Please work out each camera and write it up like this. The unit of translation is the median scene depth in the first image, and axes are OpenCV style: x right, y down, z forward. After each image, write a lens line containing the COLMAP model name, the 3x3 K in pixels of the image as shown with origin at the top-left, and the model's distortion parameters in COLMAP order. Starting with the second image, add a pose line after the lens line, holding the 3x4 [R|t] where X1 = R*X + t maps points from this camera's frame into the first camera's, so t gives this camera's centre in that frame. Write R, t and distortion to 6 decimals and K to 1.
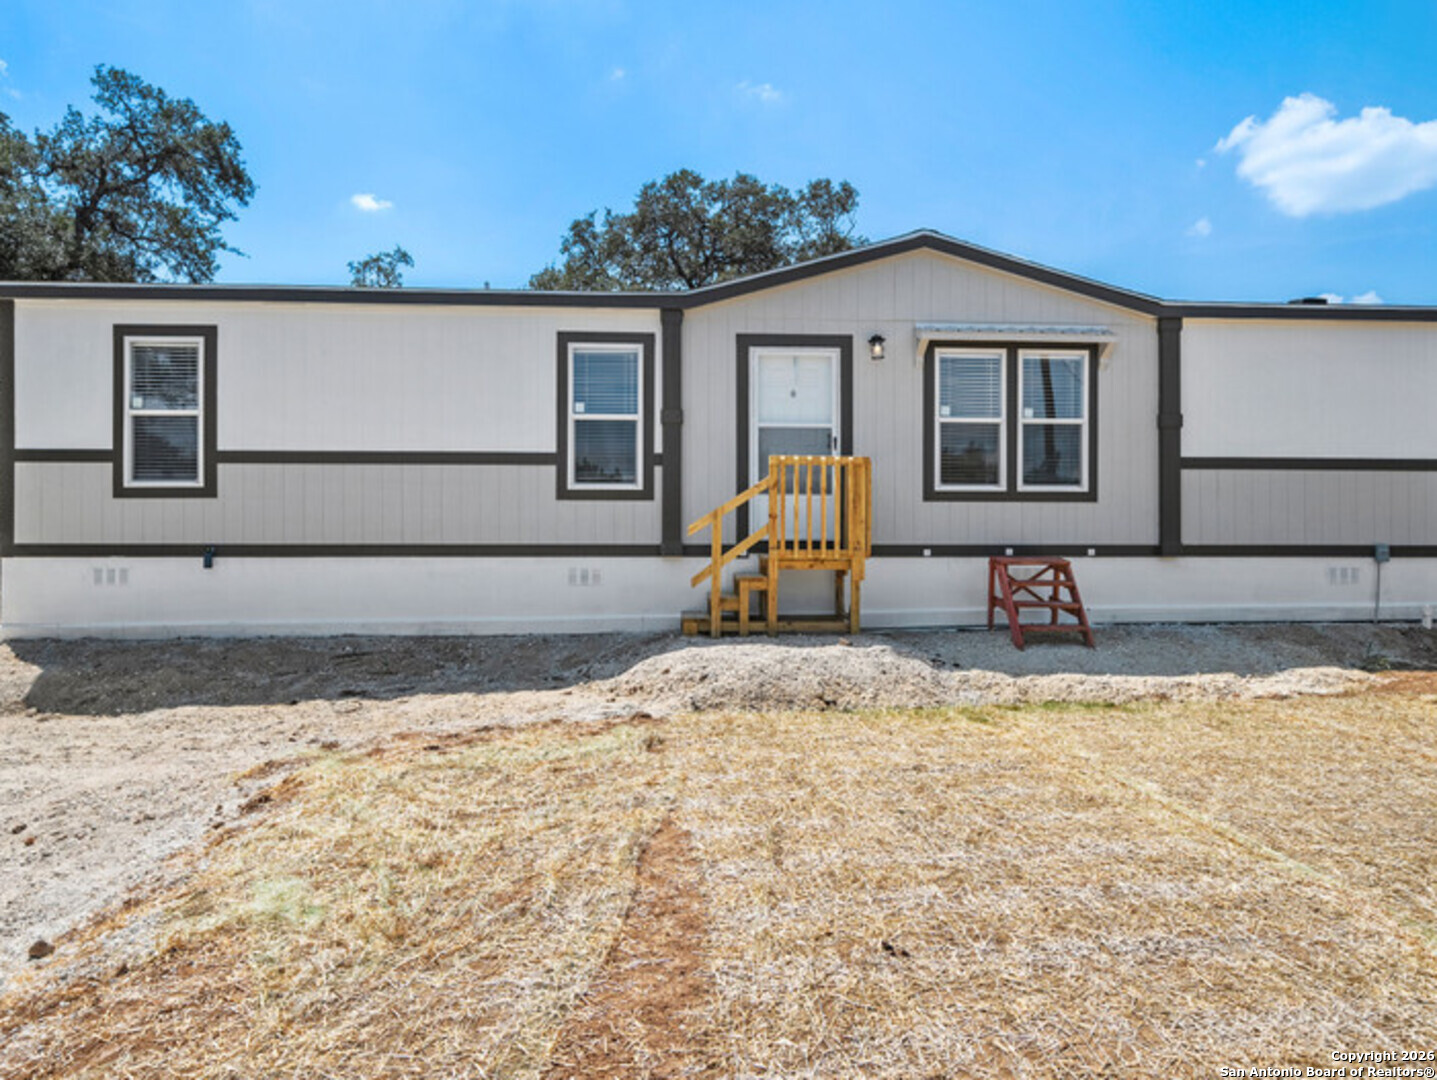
lens RADIAL K [[1109.4, 0, 718.5], [0, 1109.4, 538.4], [0, 0, 1]] dist [-0.013473, -0.002089]
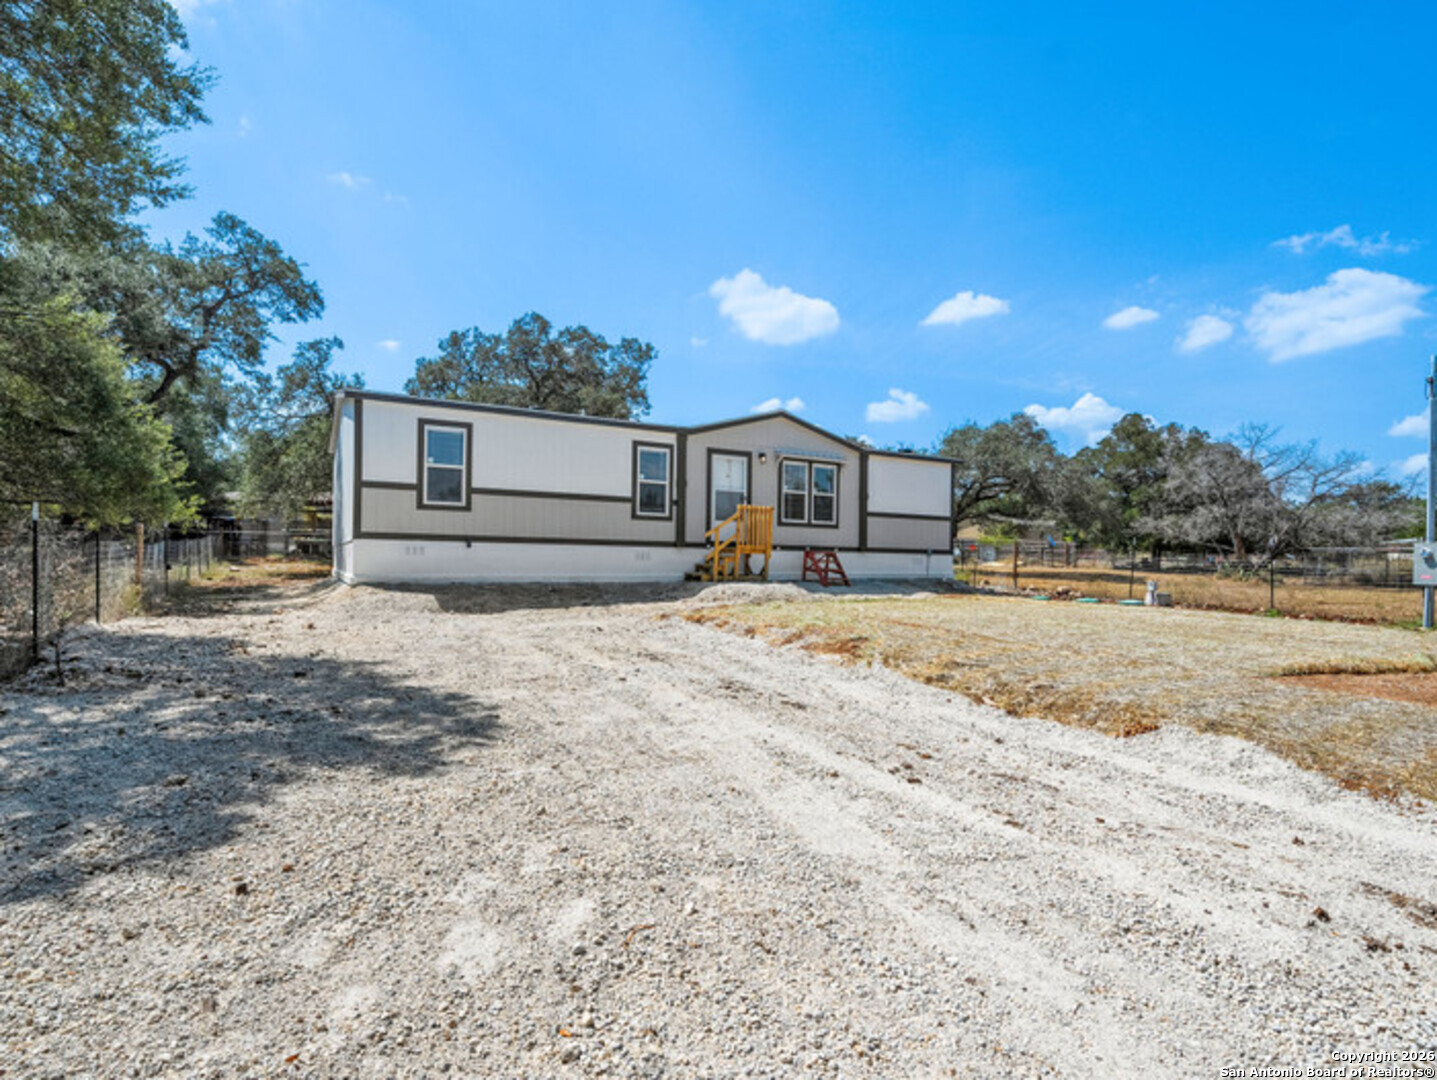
lens RADIAL K [[1109.4, 0, 718.6], [0, 1109.4, 544.8], [0, 0, 1]] dist [-0.013473, -0.002089]
pose [[0.855502, 0.025465, 0.517174, -1.106751], [-0.018132, 0.999651, -0.019228, 0.051907], [-0.517483, 0.007072, 0.855665, -0.908037]]
